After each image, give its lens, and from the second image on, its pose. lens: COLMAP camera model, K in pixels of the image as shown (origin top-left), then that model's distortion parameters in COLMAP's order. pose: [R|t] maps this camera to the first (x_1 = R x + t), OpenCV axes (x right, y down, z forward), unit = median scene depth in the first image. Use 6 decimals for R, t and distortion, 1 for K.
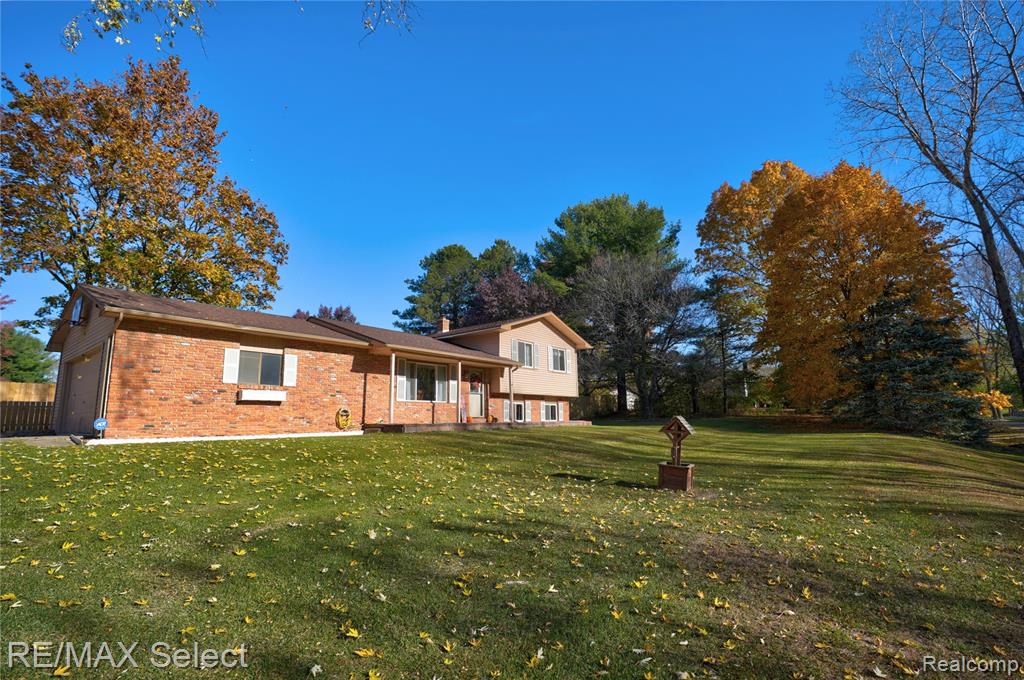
lens RADIAL K [[473.6, 0, 519.0], [0, 473.6, 339.9], [0, 0, 1]] dist [-0.062003, 0.023331]
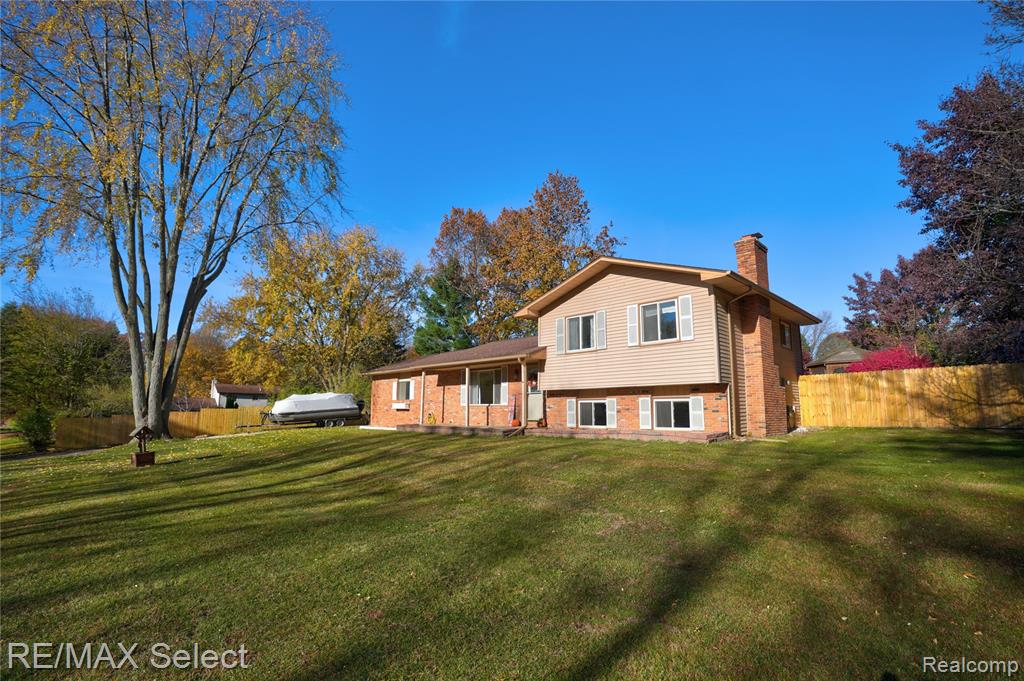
lens RADIAL K [[473.6, 0, 519.0], [0, 473.6, 340.4], [0, 0, 1]] dist [-0.062003, 0.023331]
pose [[-0.102064, -0.155582, -0.982536, 0.521505], [0.150566, 0.973899, -0.169855, 0.107808], [0.983317, -0.165273, -0.075974, 0.700879]]
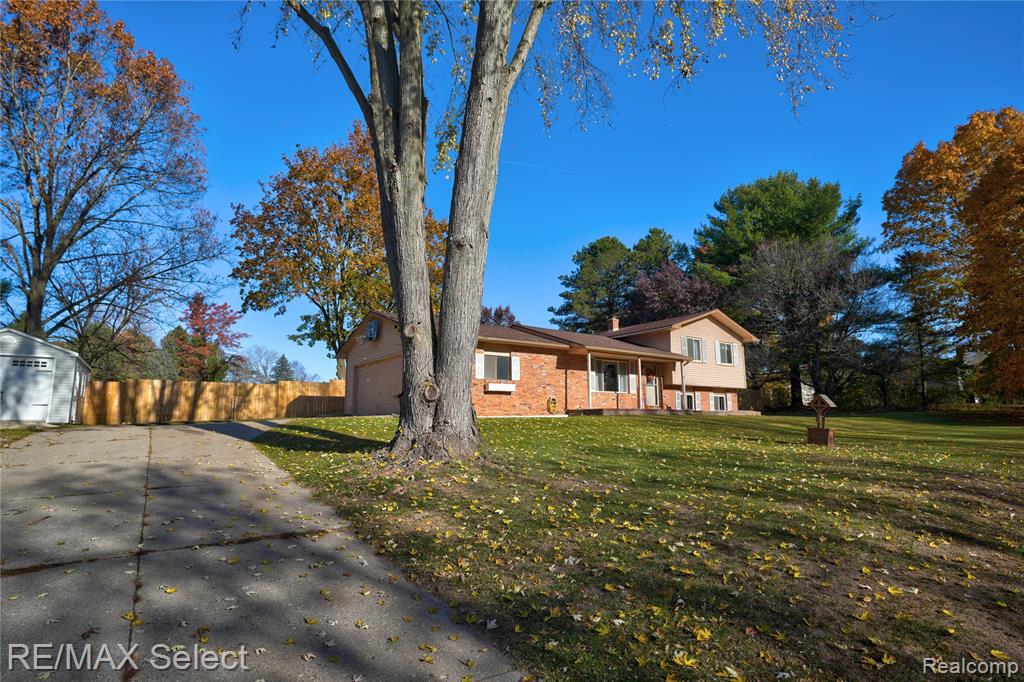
lens RADIAL K [[536.5, 0, 530.4], [0, 536.5, 340.5], [0, 0, 1]] dist [-0.043092, 0.033872]
pose [[0.966544, -0.032447, -0.254440, -0.027041], [0.036947, 0.999234, 0.012926, -0.014980], [0.253825, -0.021894, 0.967002, -0.211581]]
